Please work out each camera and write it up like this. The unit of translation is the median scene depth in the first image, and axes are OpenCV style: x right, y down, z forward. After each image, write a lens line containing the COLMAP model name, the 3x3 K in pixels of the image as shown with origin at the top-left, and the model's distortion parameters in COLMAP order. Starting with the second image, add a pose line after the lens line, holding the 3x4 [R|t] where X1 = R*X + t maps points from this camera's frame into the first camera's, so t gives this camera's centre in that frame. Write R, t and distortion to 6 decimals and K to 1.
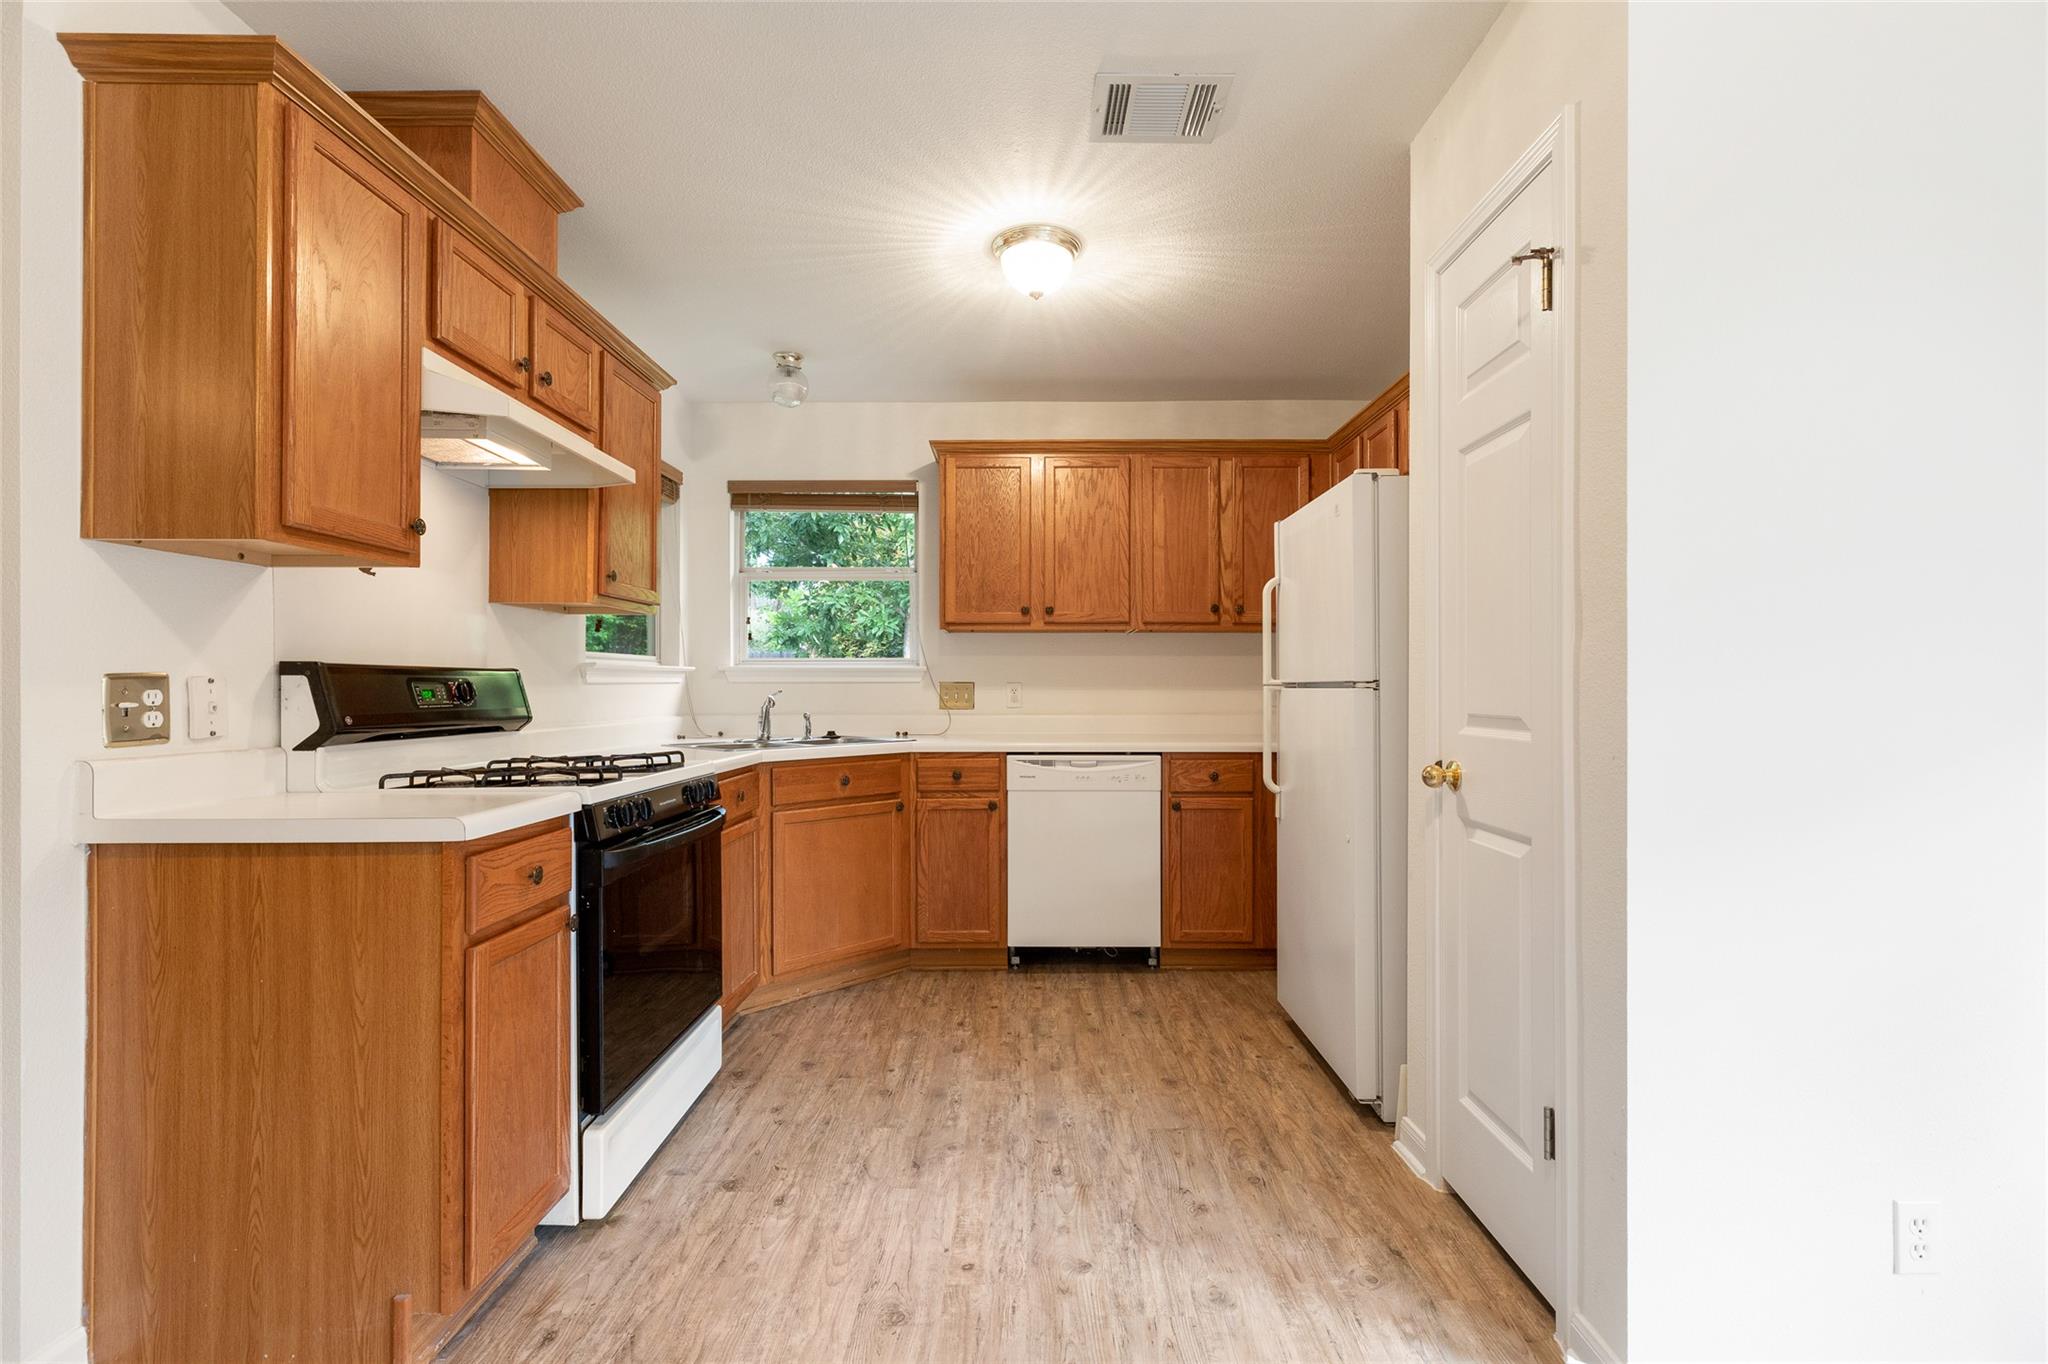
lens RADIAL K [[916.4, 0, 1024.3], [0, 916.4, 698.0], [0, 0, 1]] dist [0.000486, 0.000201]
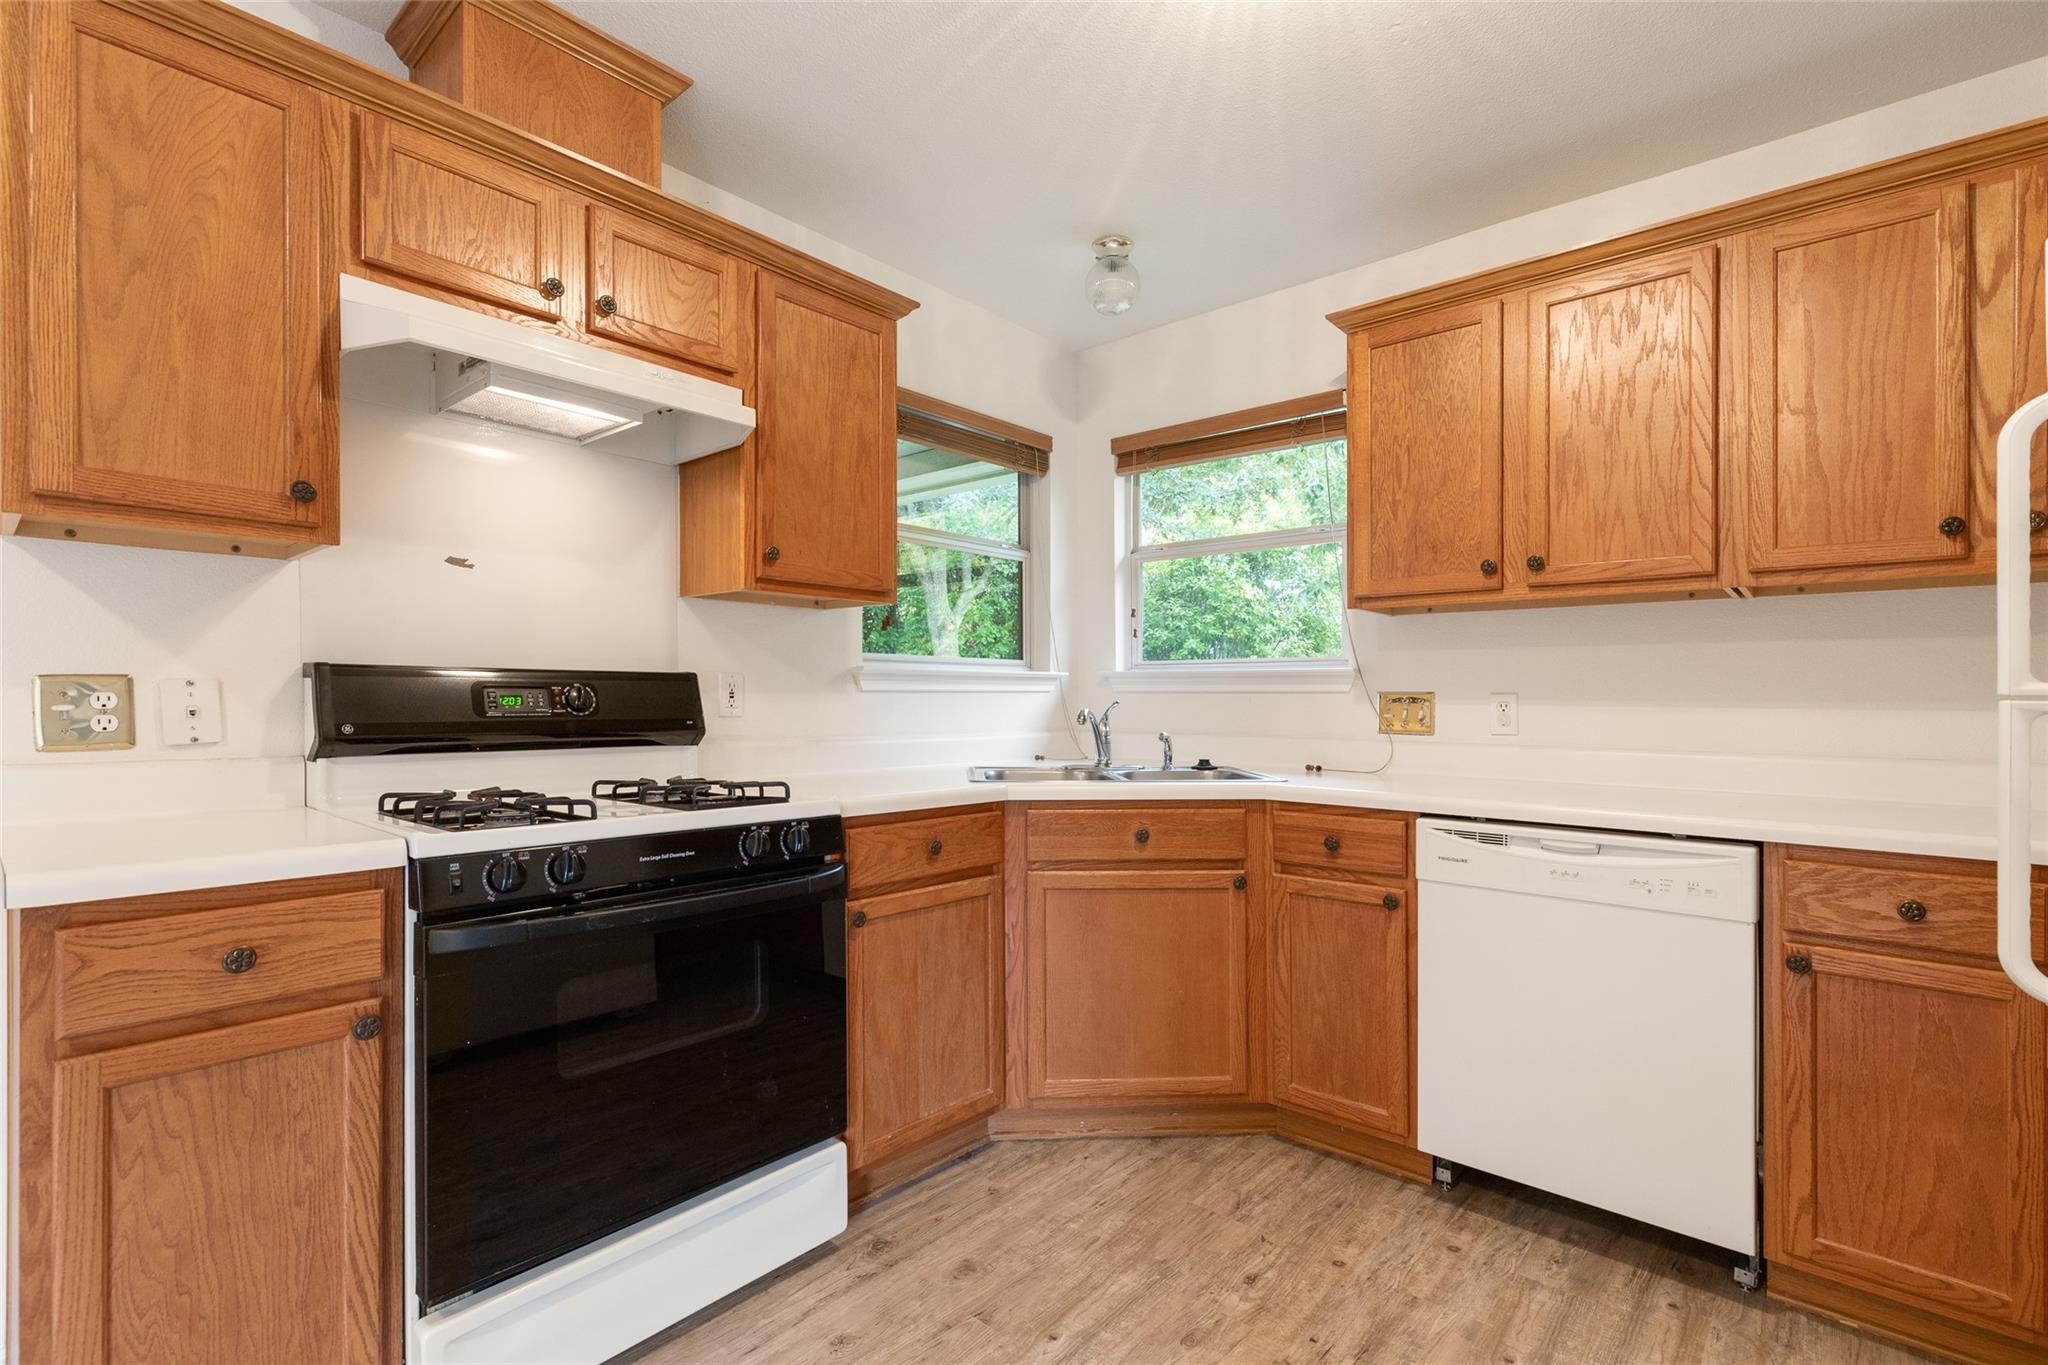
lens RADIAL K [[931.0, 0, 1023.6], [0, 931.0, 702.4], [0, 0, 1]] dist [0.000778, 0.000124]
pose [[0.755516, 0.009154, -0.655066, 0.179952], [-0.015488, 0.999872, -0.003891, -0.004004], [0.654947, 0.013085, 0.755562, 0.401123]]
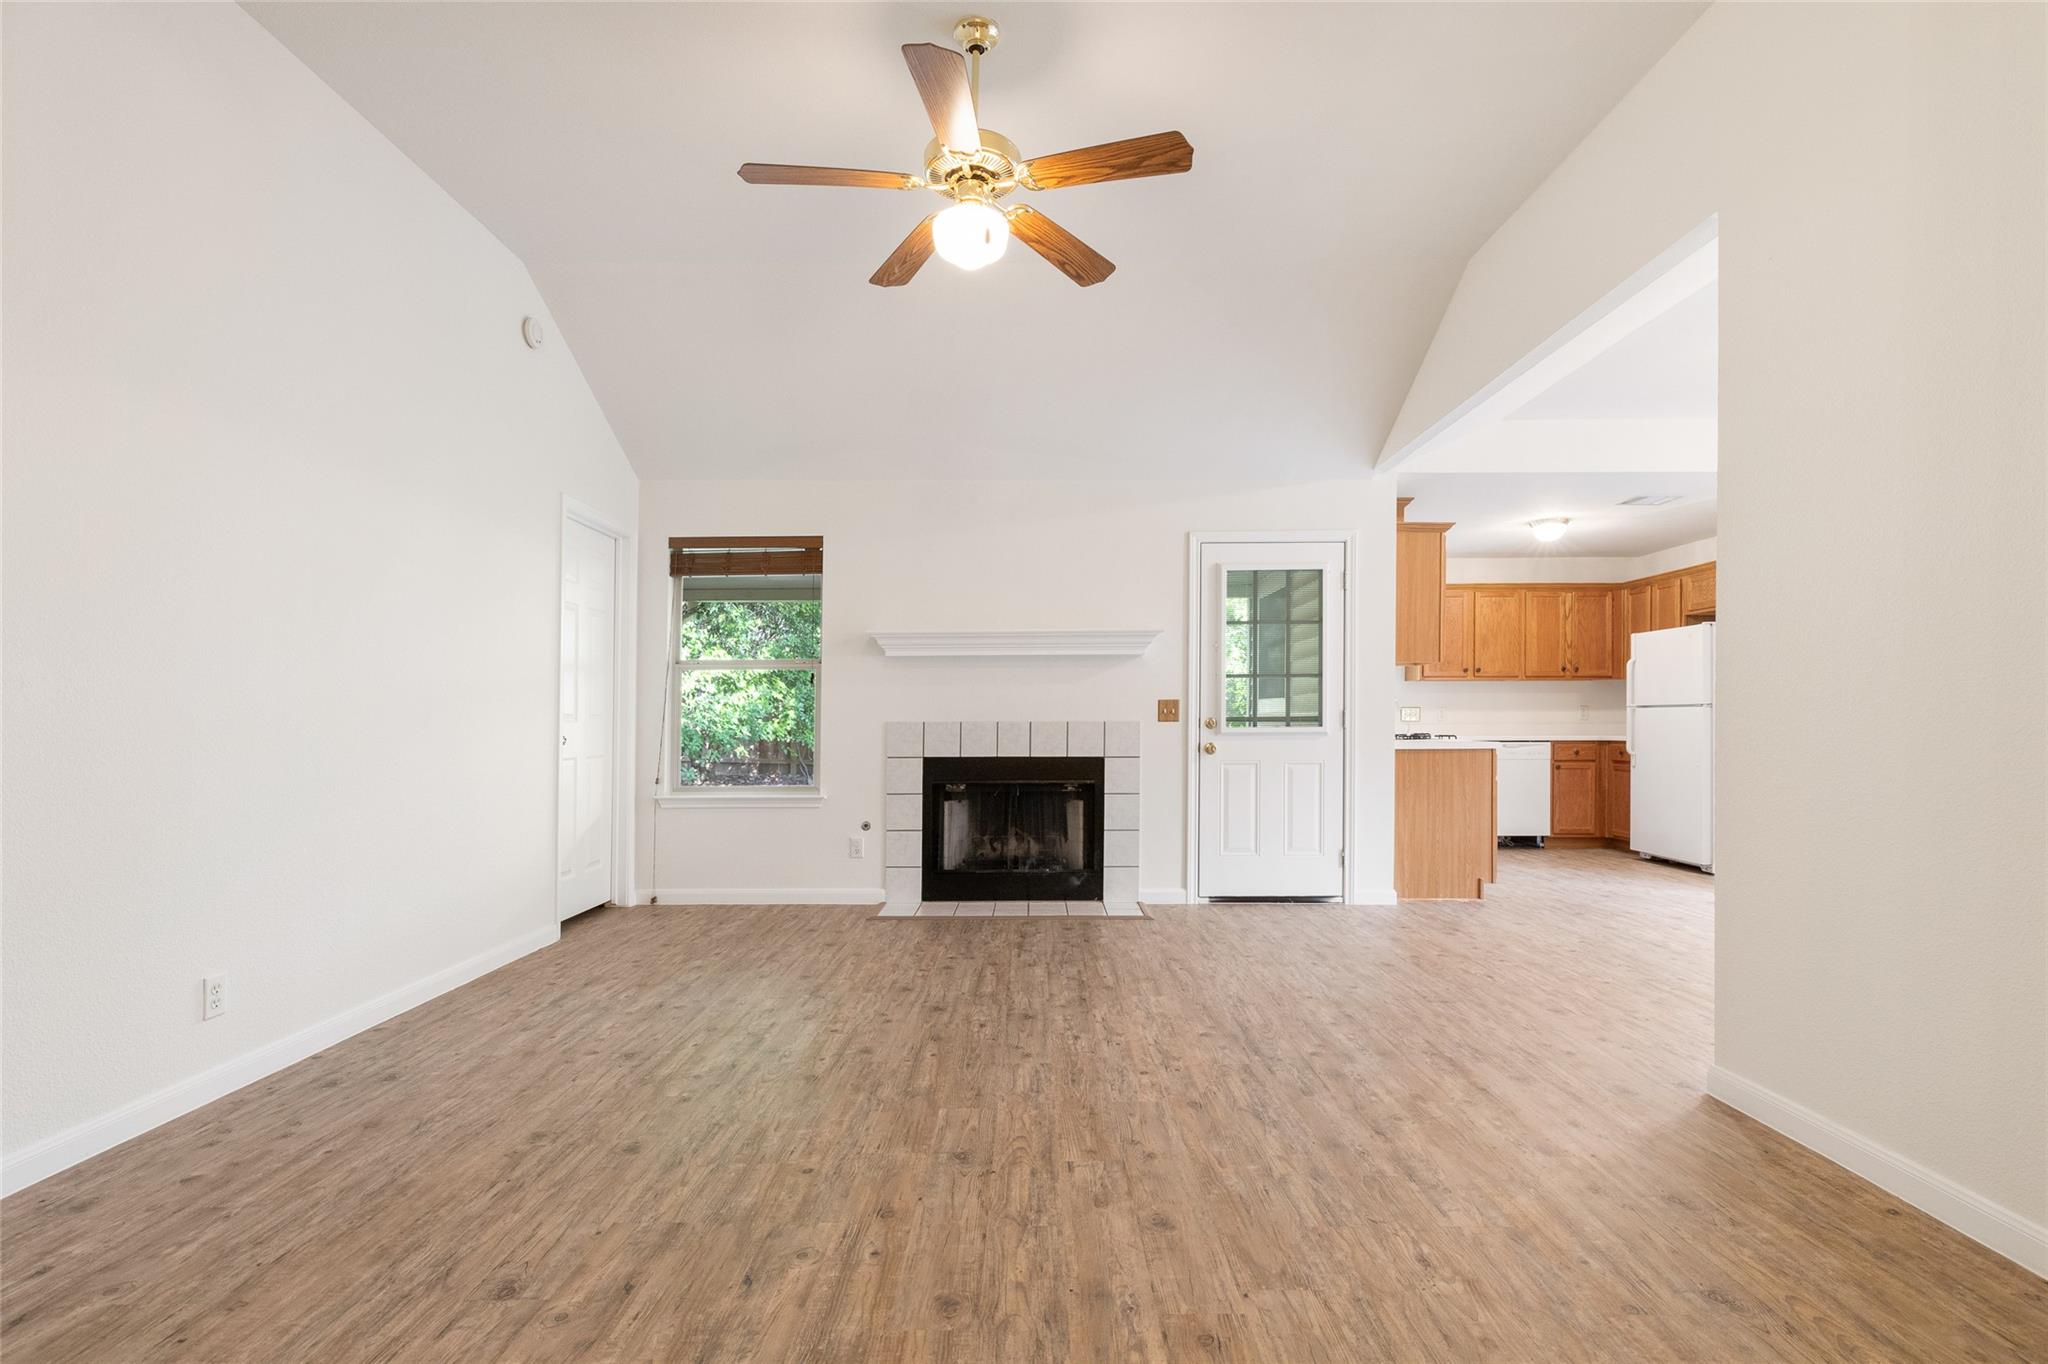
lens RADIAL K [[931.0, 0, 1023.6], [0, 931.0, 701.9], [0, 0, 1]] dist [0.000778, 0.000124]
pose [[0.999856, -0.001492, -0.016932, -1.000400], [0.000986, 0.999554, -0.029859, 0.034985], [0.016969, 0.029838, 0.999411, -1.104621]]
